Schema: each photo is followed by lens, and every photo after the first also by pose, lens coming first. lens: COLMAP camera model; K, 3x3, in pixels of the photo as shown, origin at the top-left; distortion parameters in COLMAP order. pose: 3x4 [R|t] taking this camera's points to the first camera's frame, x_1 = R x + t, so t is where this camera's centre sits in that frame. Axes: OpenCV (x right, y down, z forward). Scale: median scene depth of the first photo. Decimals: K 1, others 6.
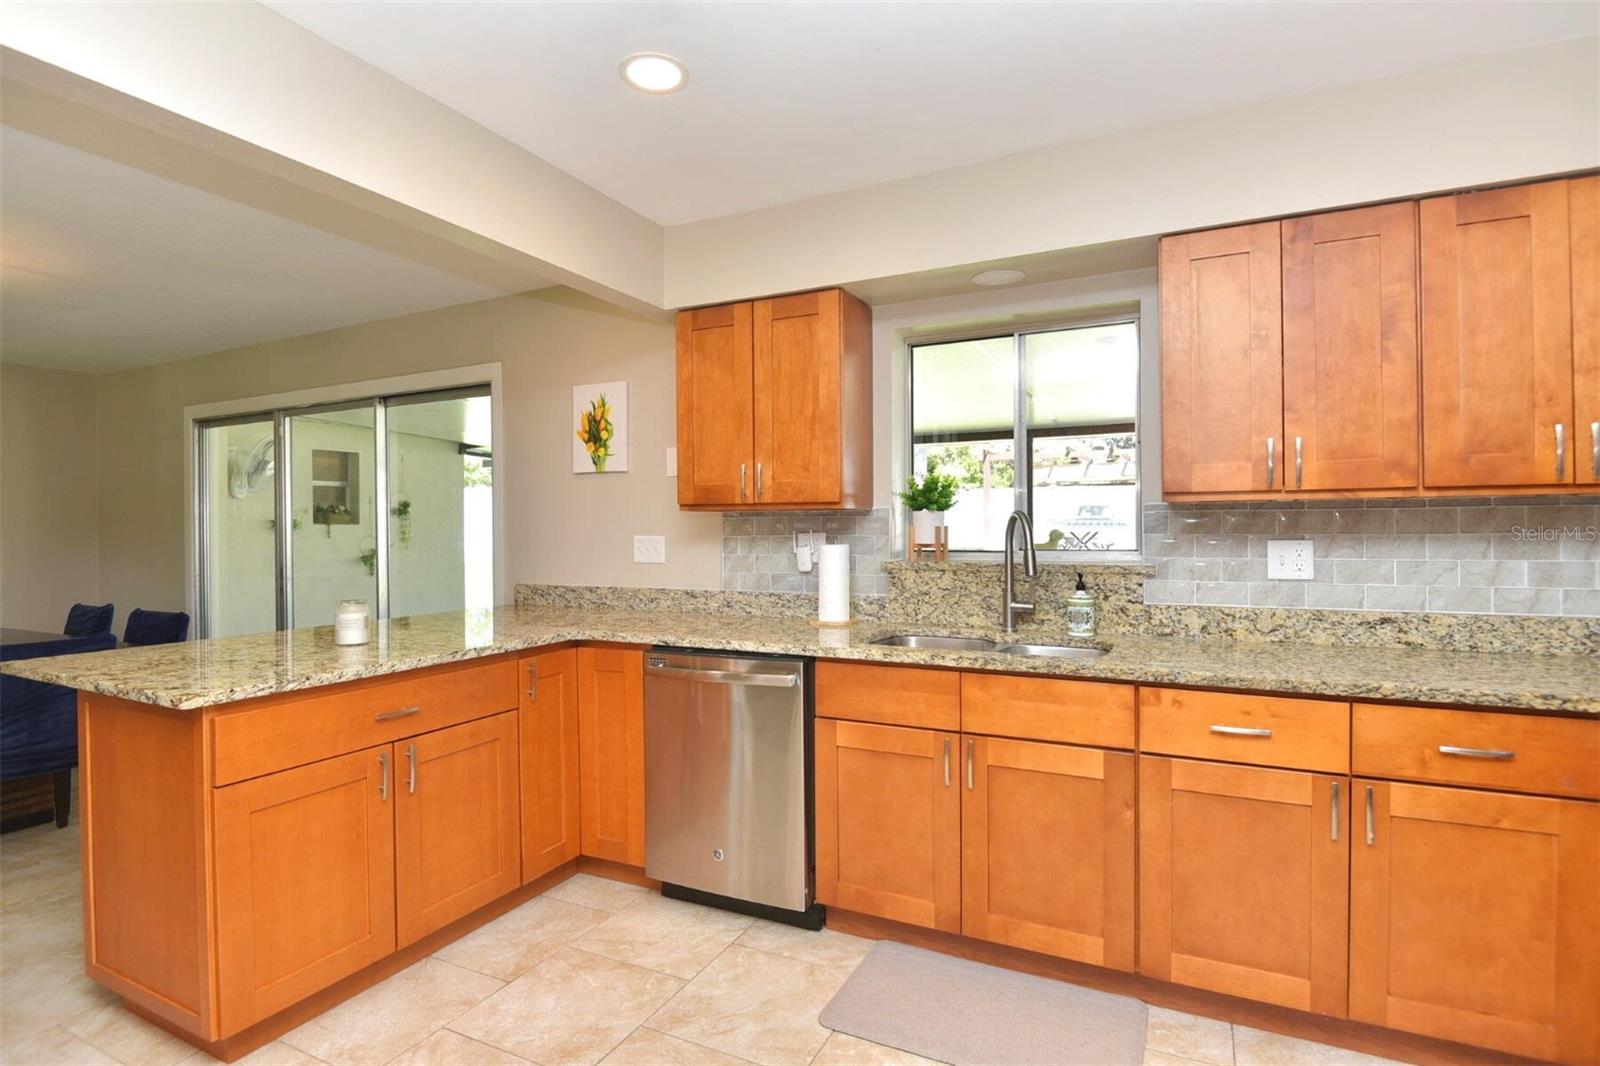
lens RADIAL K [[806.7, 0, 800.8], [0, 806.7, 531.5], [0, 0, 1]] dist [-0.007070, -0.001484]
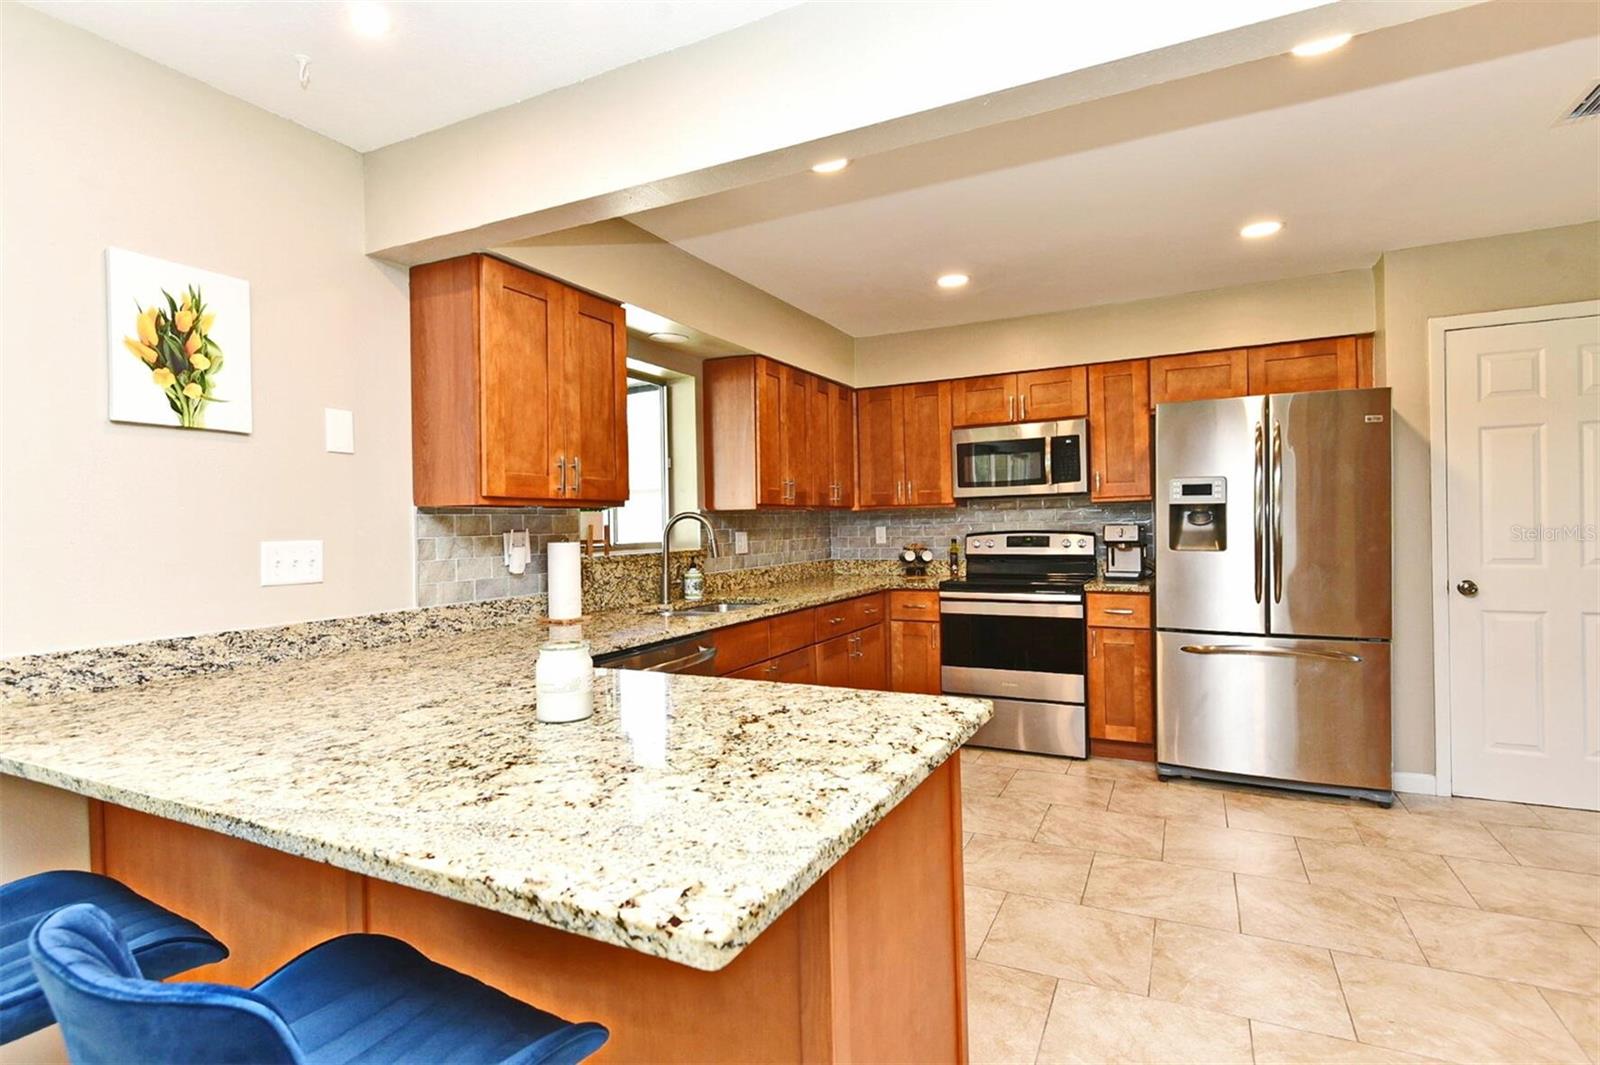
lens RADIAL K [[806.7, 0, 800.3], [0, 806.7, 531.4], [0, 0, 1]] dist [-0.007070, -0.001484]
pose [[-0.024643, -0.002604, 0.999693, -0.838577], [0.020681, 0.999781, 0.003114, 0.004299], [-0.999482, 0.020751, -0.024584, 0.623845]]
